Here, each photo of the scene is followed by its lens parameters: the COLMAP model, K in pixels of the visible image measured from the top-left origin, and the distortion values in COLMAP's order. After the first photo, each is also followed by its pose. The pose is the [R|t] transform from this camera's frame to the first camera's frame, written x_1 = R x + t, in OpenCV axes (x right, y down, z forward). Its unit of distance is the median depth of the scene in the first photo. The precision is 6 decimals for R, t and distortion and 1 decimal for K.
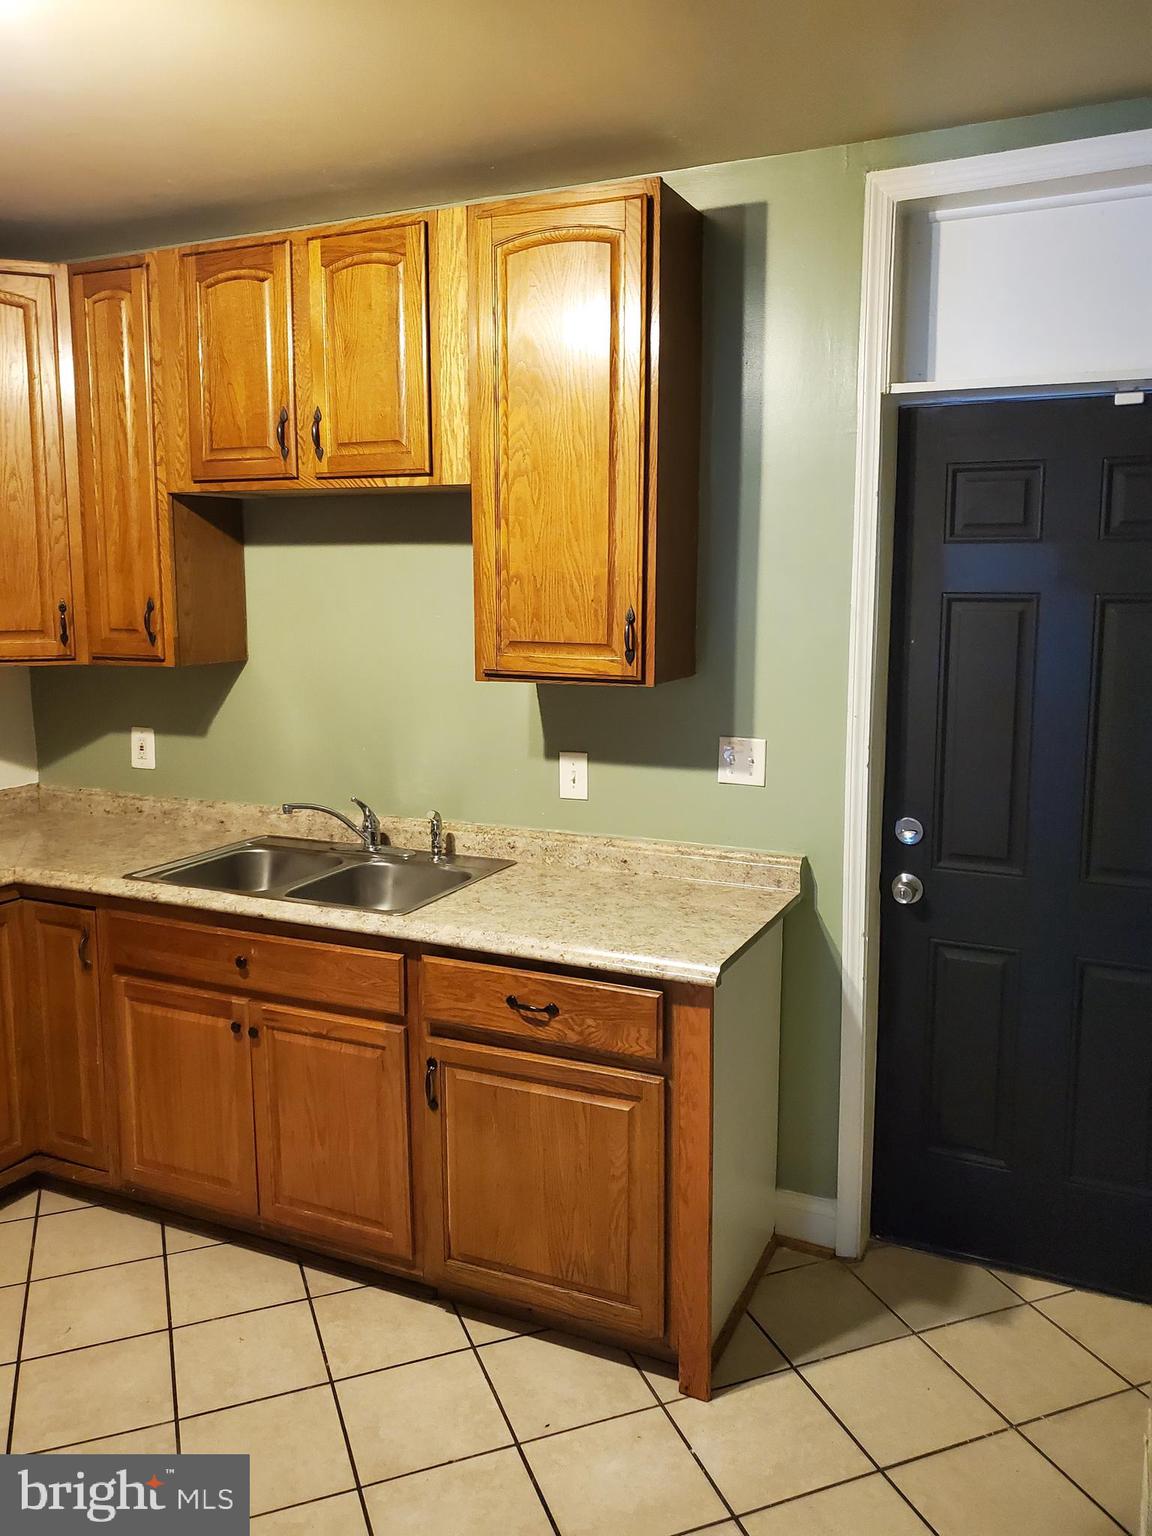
lens RADIAL K [[1183.0, 0, 584.6], [0, 1183.0, 719.6], [0, 0, 1]] dist [0.038608, -0.059613]
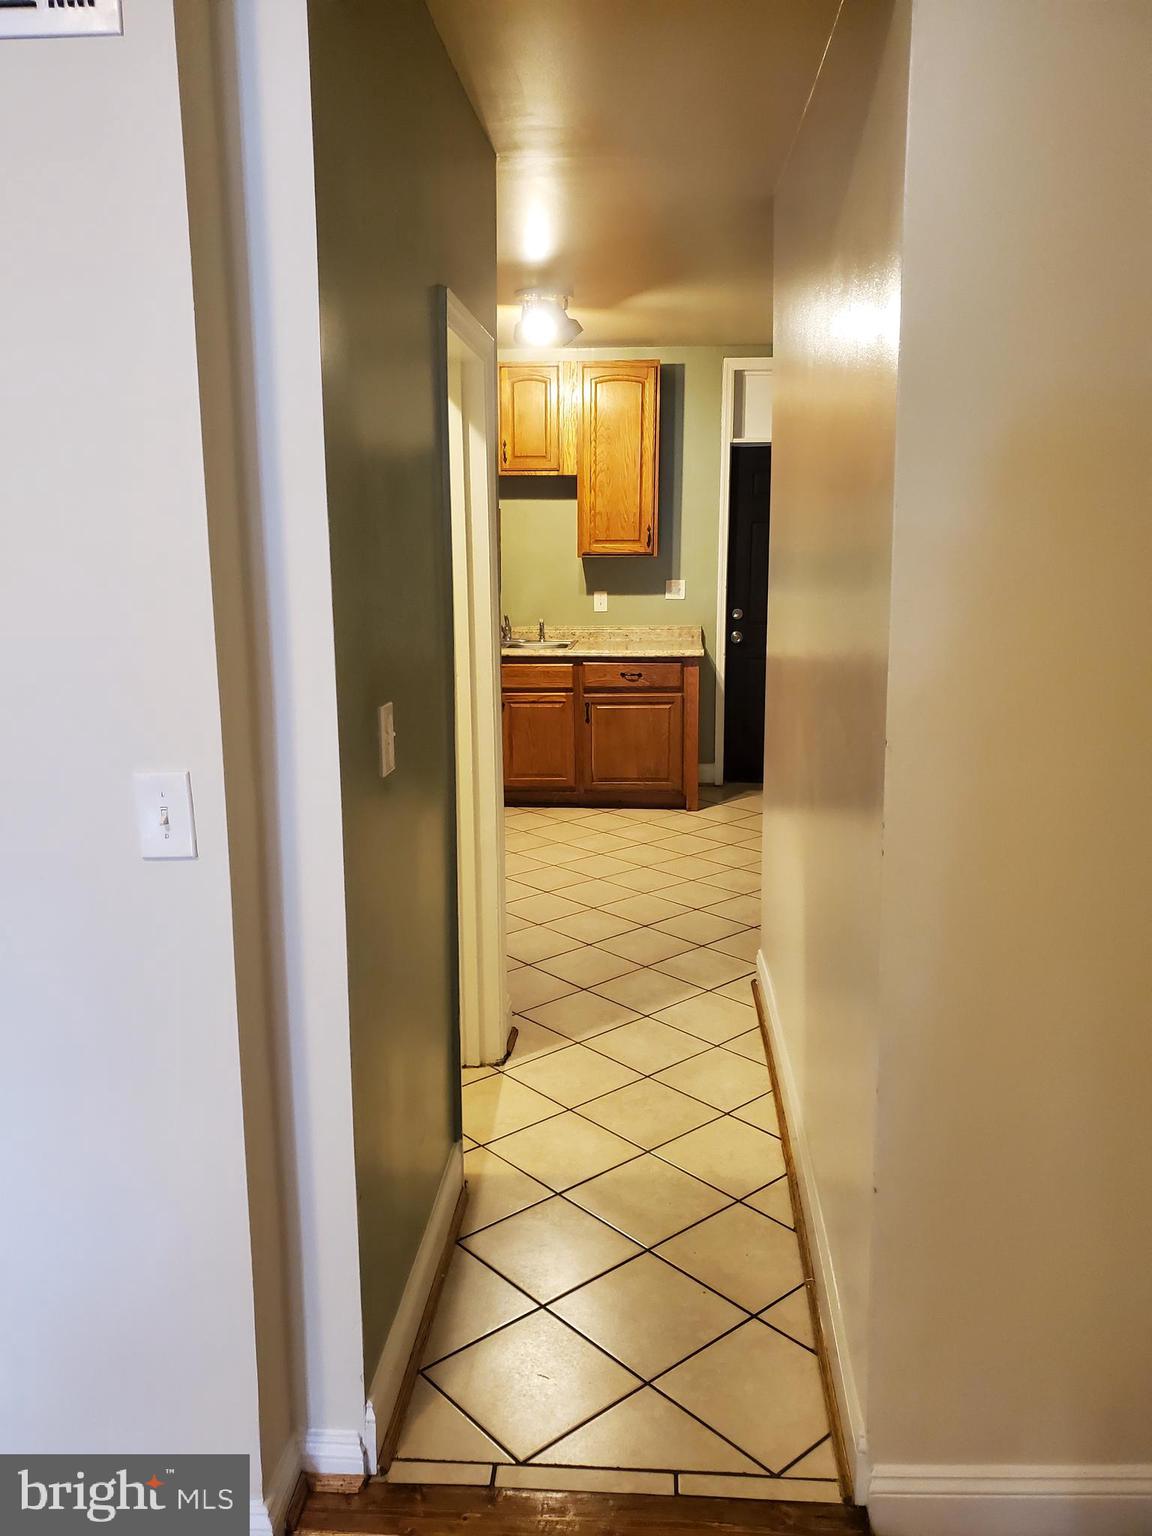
lens RADIAL K [[1183.0, 0, 584.5], [0, 1183.0, 776.8], [0, 0, 1]] dist [0.038608, -0.059613]
pose [[0.931352, -0.076367, 0.356022, -0.957768], [0.048857, 0.995127, 0.085646, 0.203502], [-0.360828, -0.062373, 0.930544, -1.265419]]
